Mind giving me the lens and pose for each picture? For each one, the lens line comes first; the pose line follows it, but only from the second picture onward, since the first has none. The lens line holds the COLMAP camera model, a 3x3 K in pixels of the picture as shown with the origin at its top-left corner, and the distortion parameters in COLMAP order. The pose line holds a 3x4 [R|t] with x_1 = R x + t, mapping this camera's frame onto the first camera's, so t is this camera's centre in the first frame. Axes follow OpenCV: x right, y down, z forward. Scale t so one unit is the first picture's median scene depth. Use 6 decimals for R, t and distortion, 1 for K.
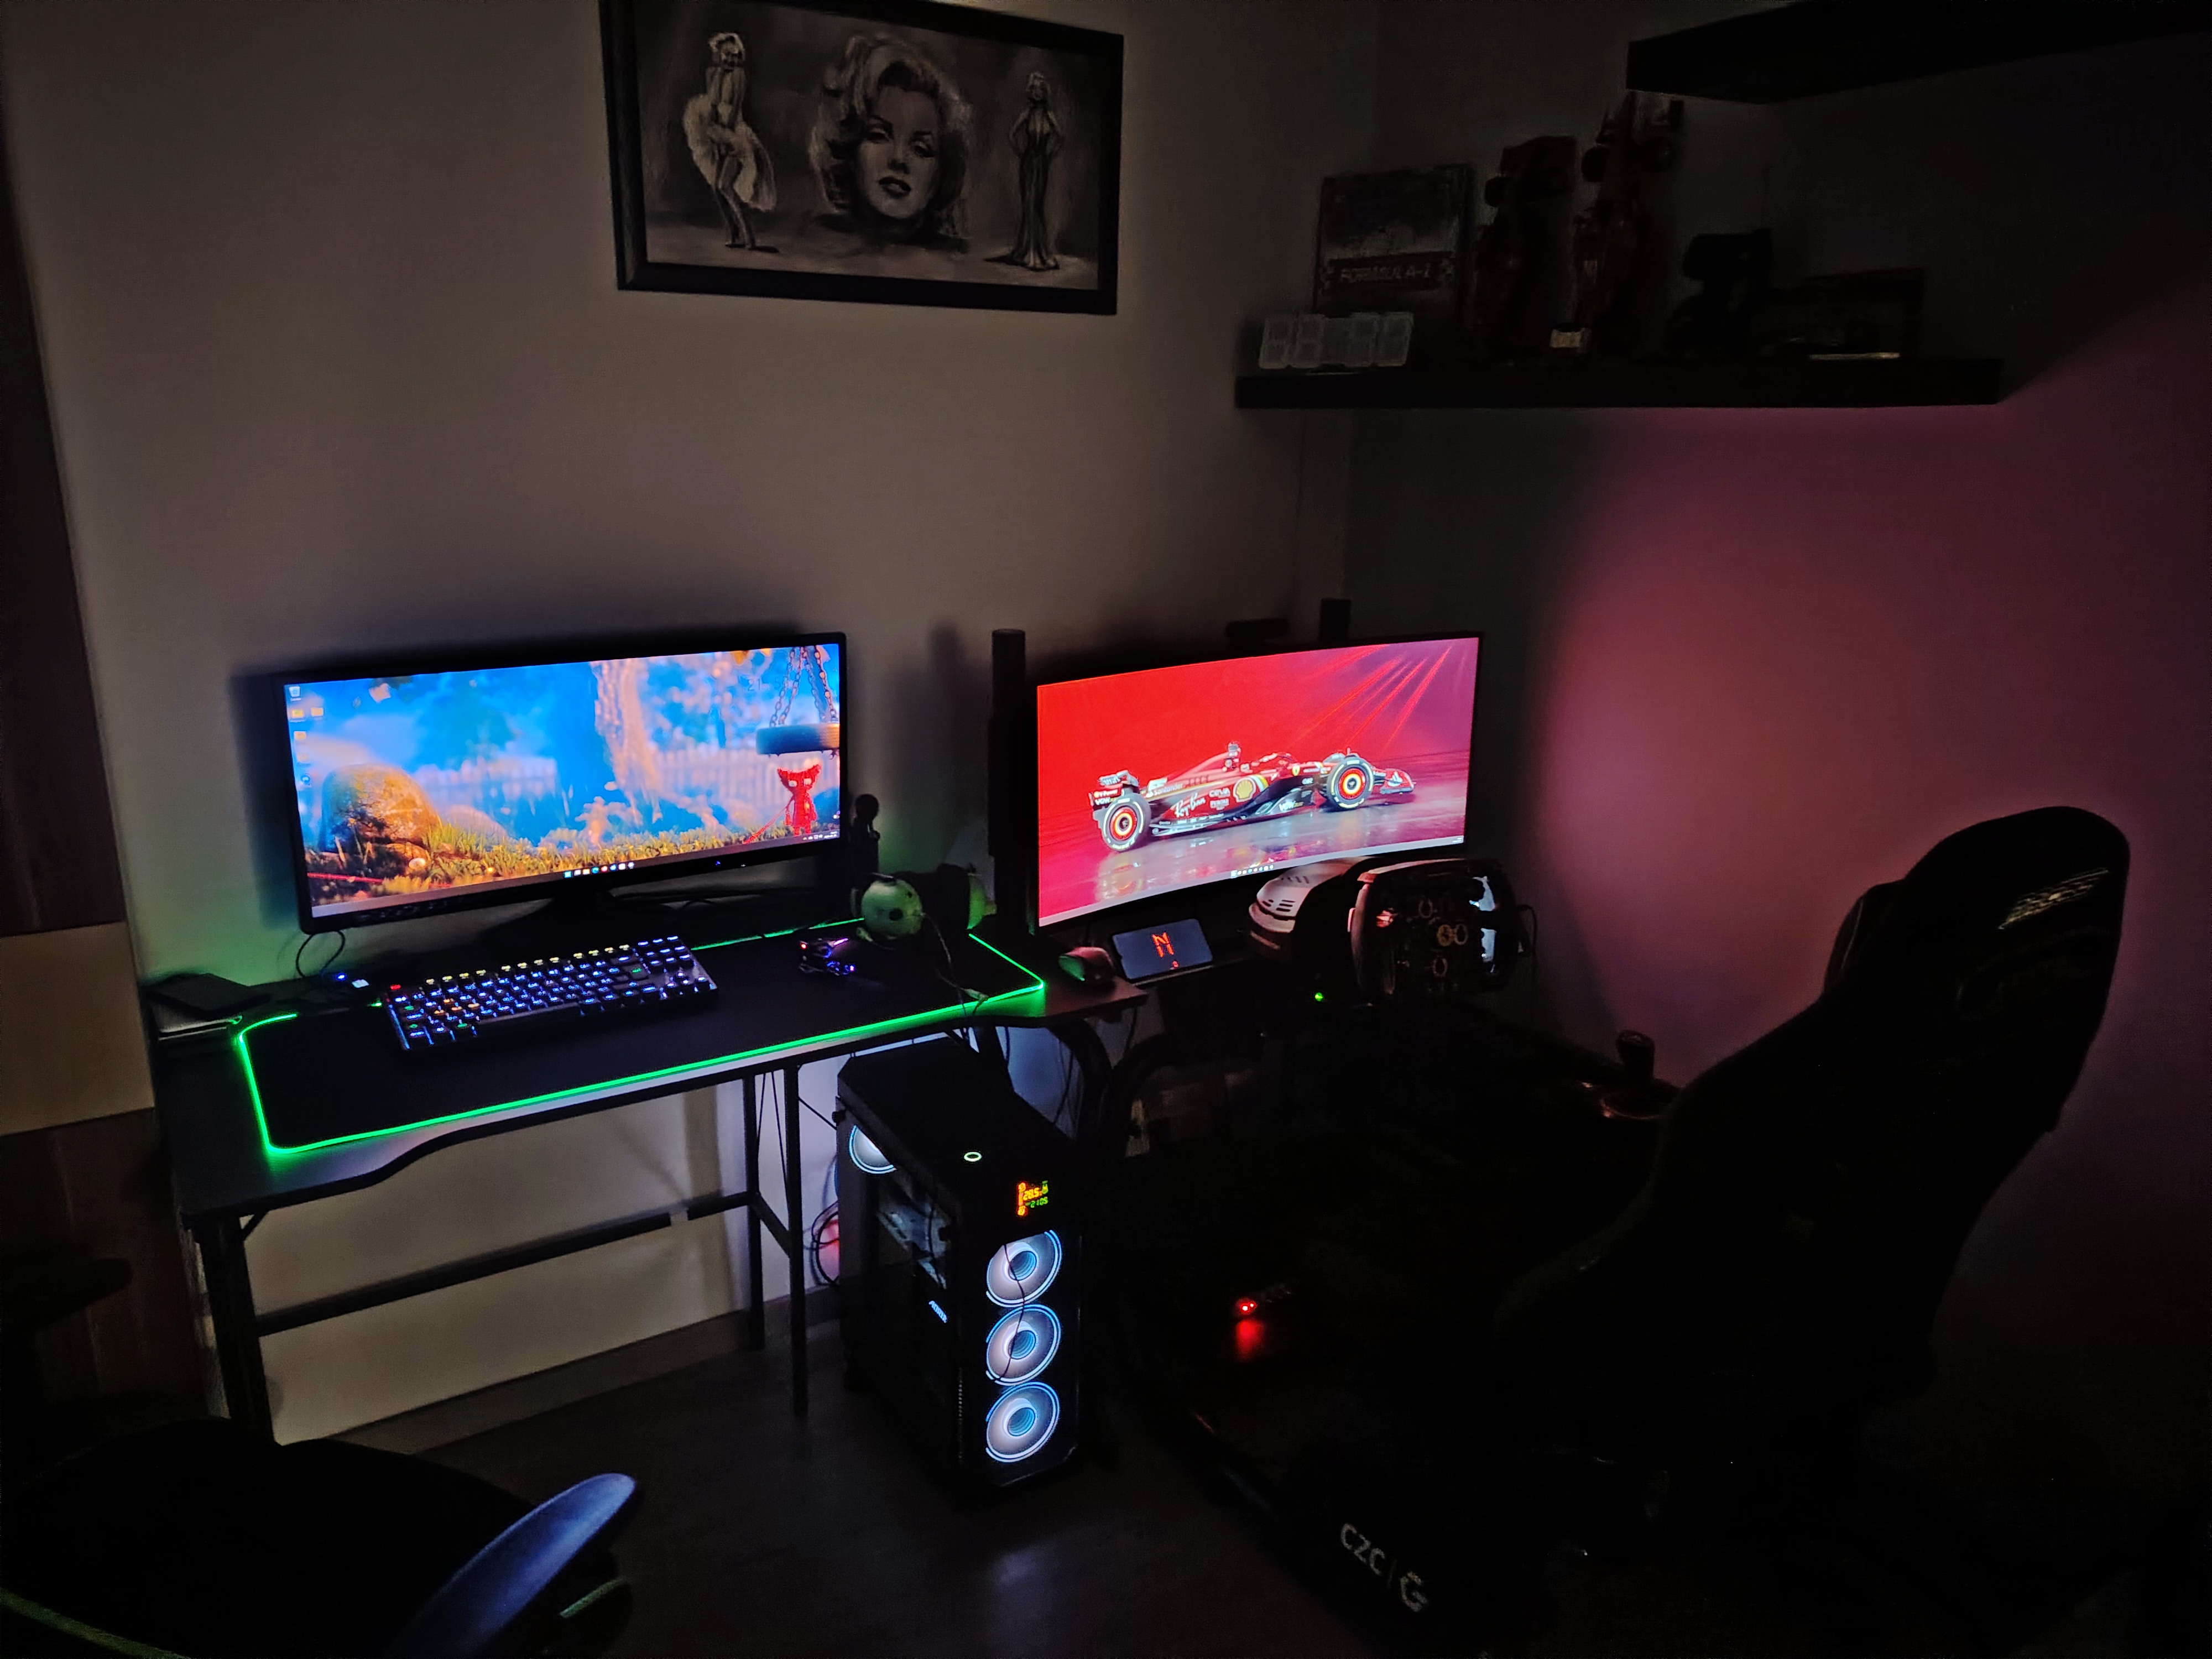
lens RADIAL K [[1525.2, 0, 1106.0], [0, 1525.2, 829.5], [0, 0, 1]] dist [0.073256, -0.141567]
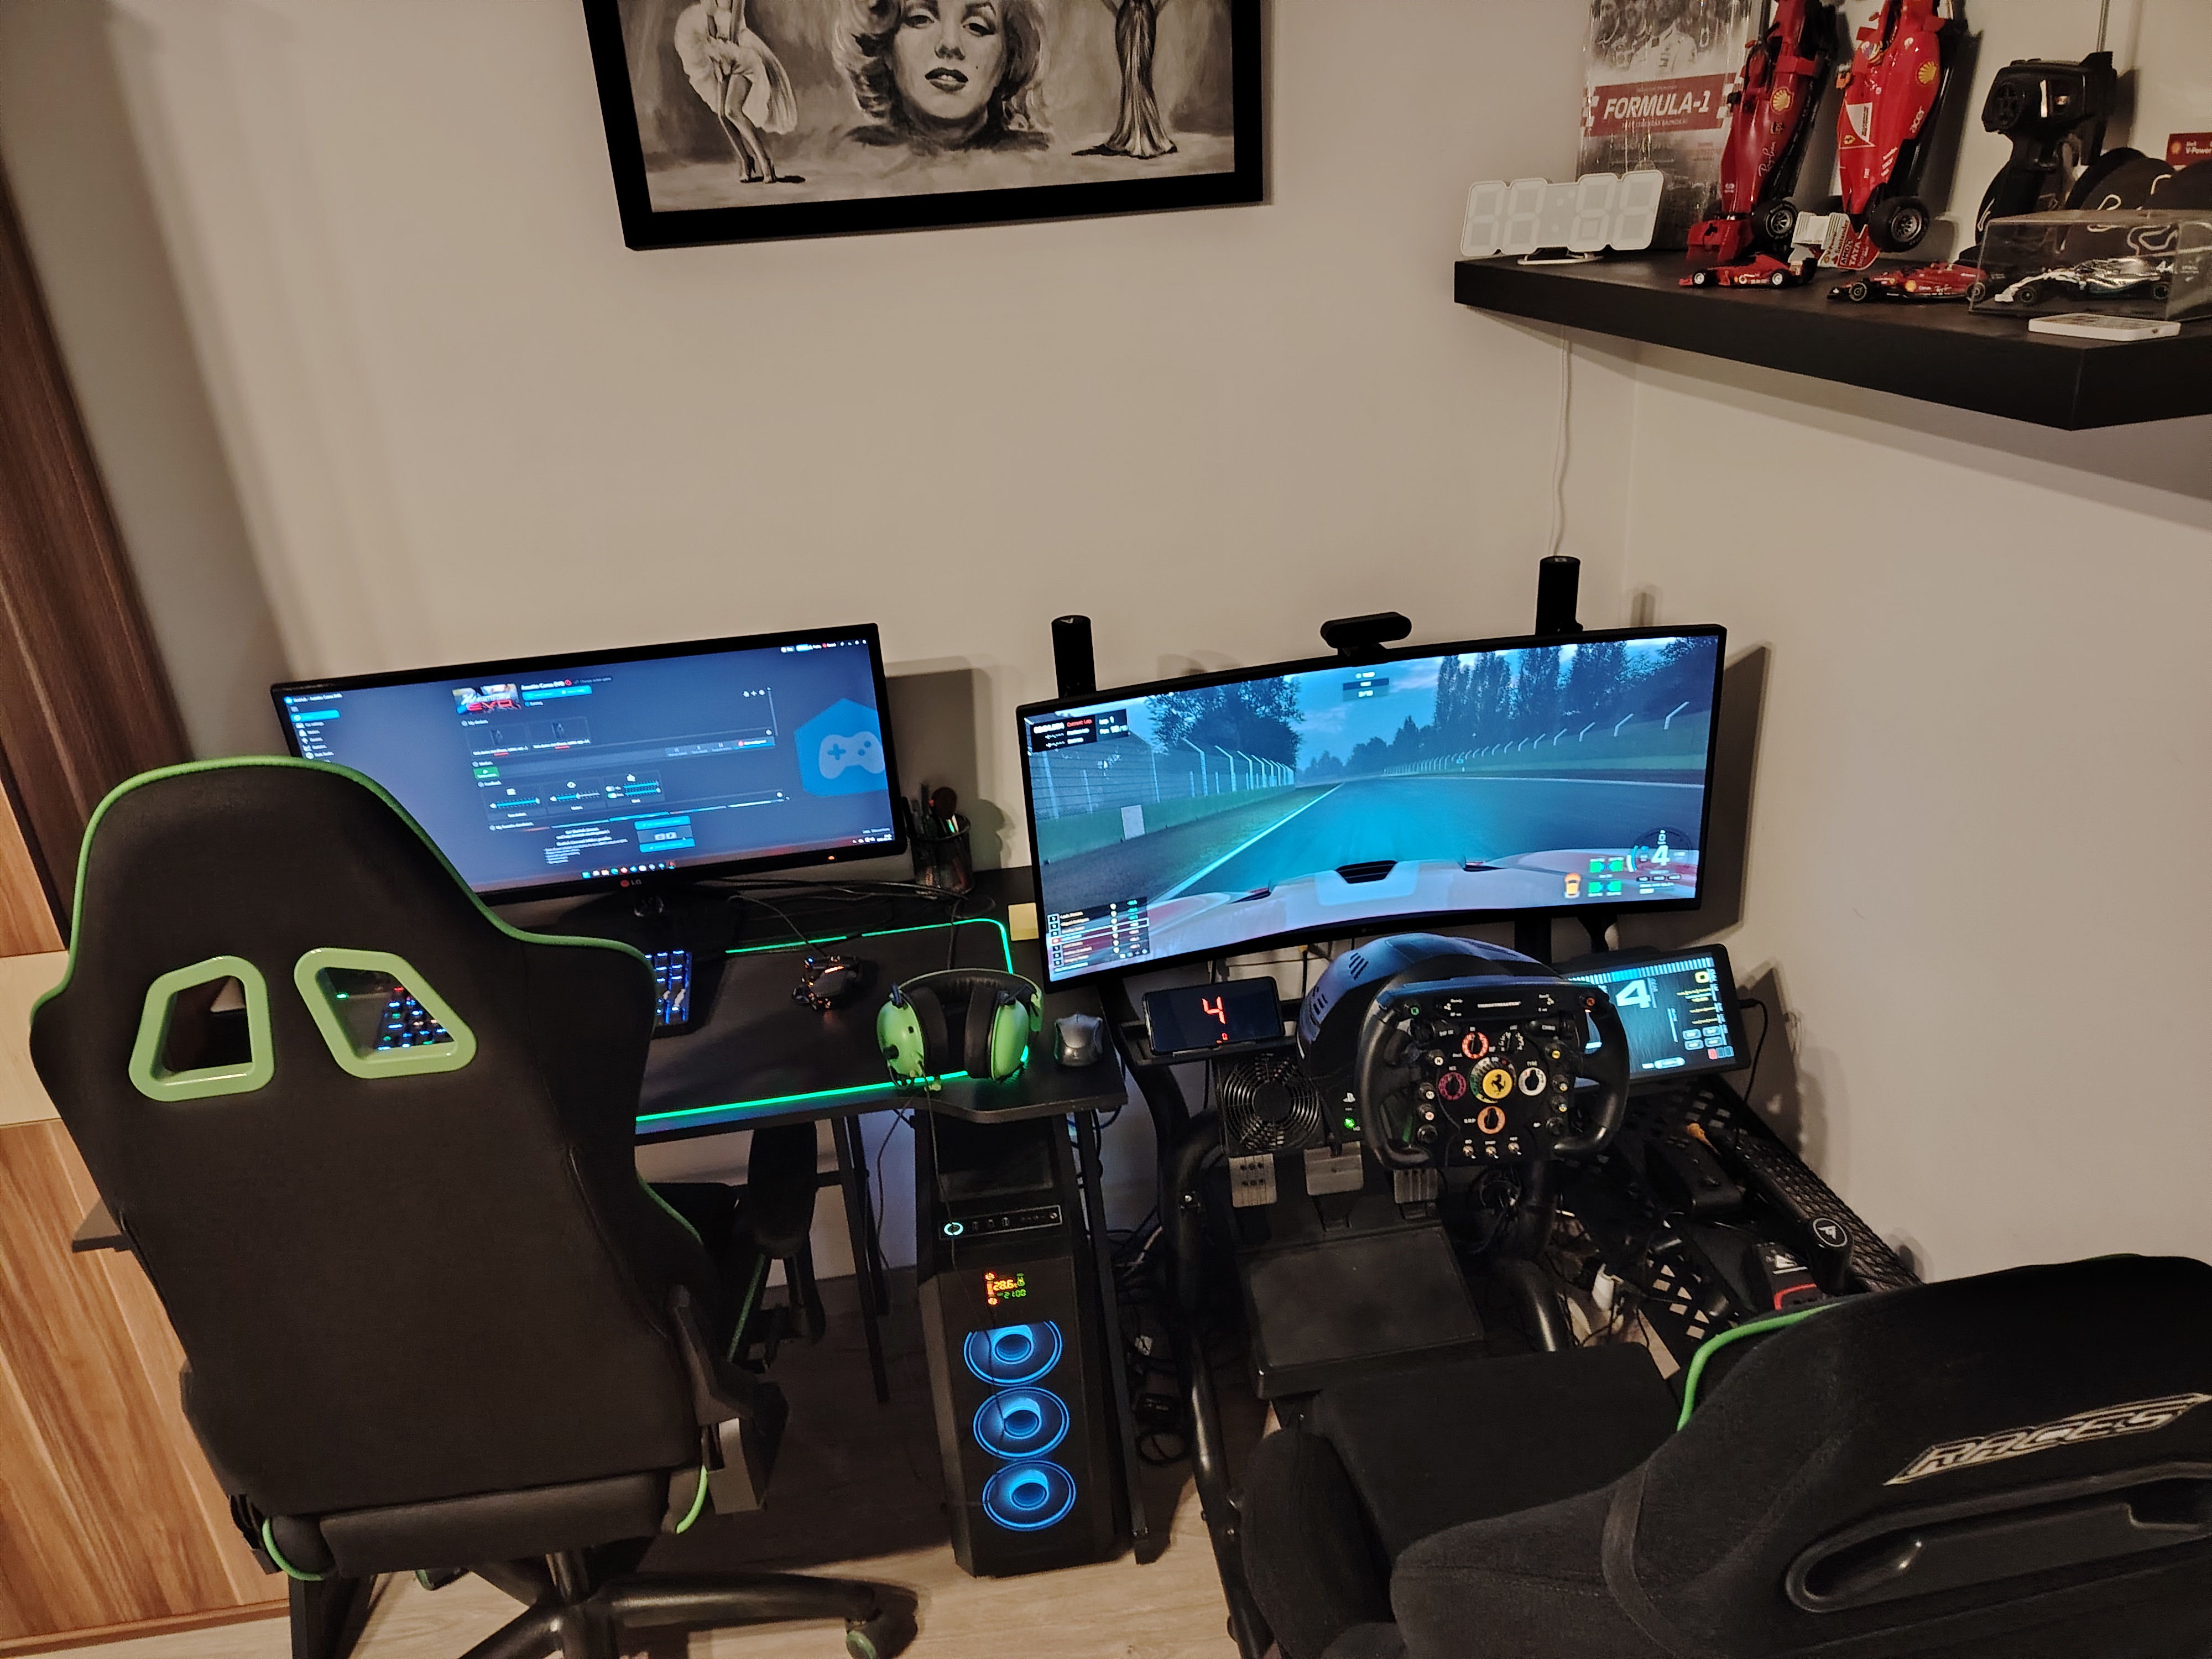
lens RADIAL K [[1552.8, 0, 1106.0], [0, 1552.8, 829.5], [0, 0, 1]] dist [0.027265, -0.026921]
pose [[0.911242, 0.100143, -0.399513, 0.318402], [-0.037552, 0.986152, 0.161539, -0.160355], [0.410157, -0.132199, 0.902383, 0.227397]]
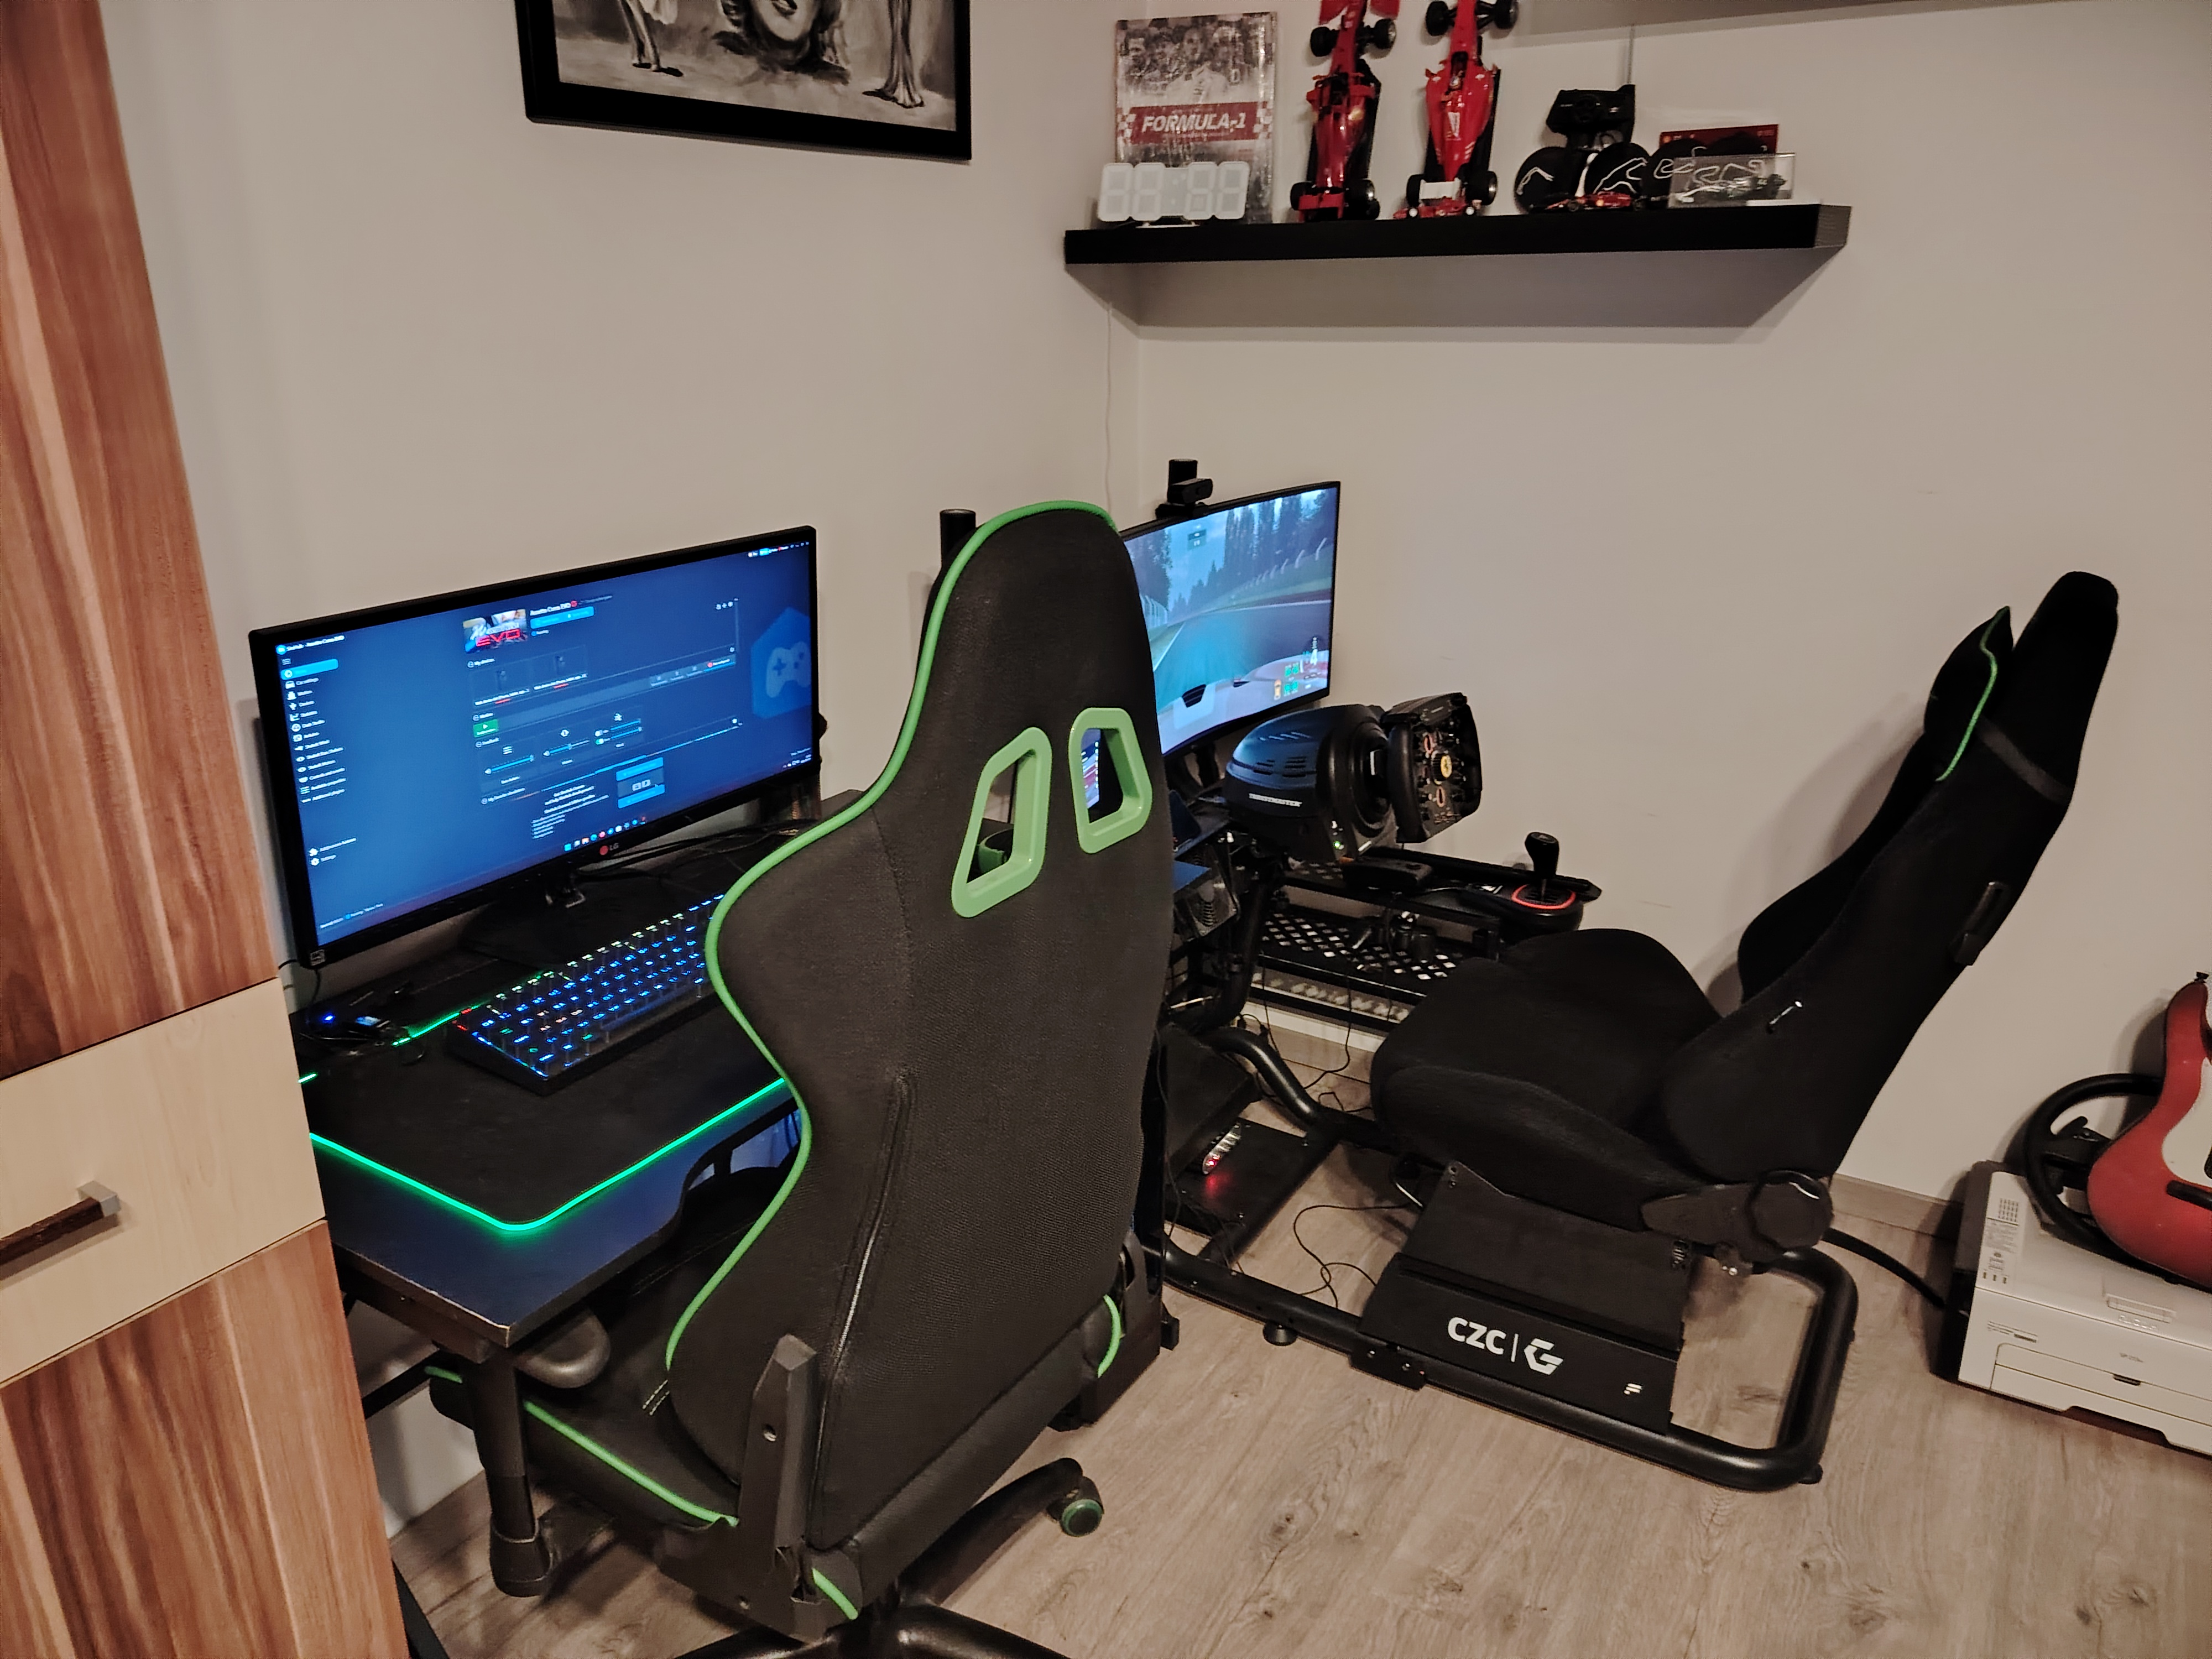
lens RADIAL K [[1525.2, 0, 1106.0], [0, 1525.2, 829.5], [0, 0, 1]] dist [0.073256, -0.141567]
pose [[0.903033, -0.158842, 0.399125, -0.394963], [0.128794, 0.986494, 0.101200, -0.023926], [-0.409809, -0.039982, 0.911295, 0.120838]]
